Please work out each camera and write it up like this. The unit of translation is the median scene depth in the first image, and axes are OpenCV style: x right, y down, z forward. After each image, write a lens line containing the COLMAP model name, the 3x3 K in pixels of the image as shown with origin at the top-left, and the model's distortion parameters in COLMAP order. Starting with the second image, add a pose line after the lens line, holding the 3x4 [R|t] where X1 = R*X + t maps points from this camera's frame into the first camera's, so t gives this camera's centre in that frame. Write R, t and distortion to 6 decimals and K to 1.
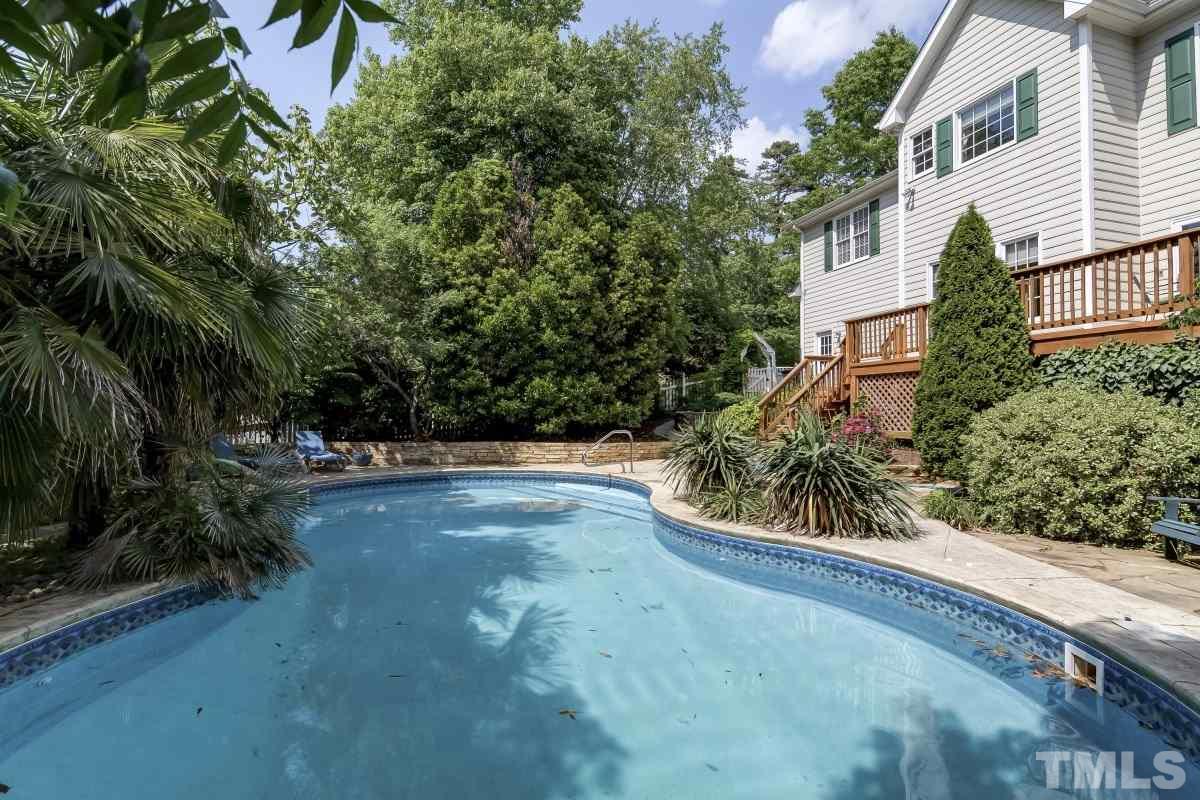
lens RADIAL K [[577.8, 0, 603.8], [0, 577.8, 400.0], [0, 0, 1]] dist [0.009896, -0.000946]
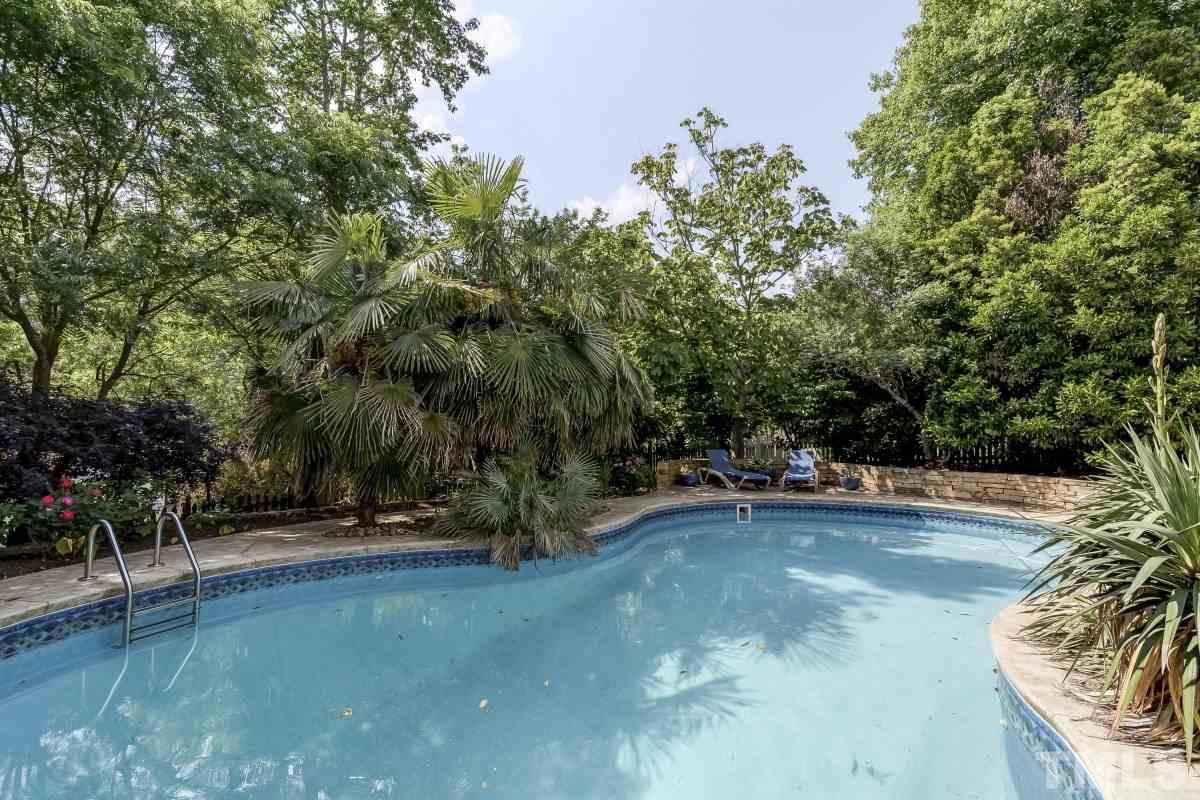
lens RADIAL K [[577.8, 0, 602.3], [0, 577.8, 398.5], [0, 0, 1]] dist [0.009896, -0.000946]
pose [[0.461078, -0.044524, -0.886242, 0.230035], [0.010850, 0.998949, -0.044541, 0.003950], [0.887293, 0.010921, 0.461076, 0.209678]]
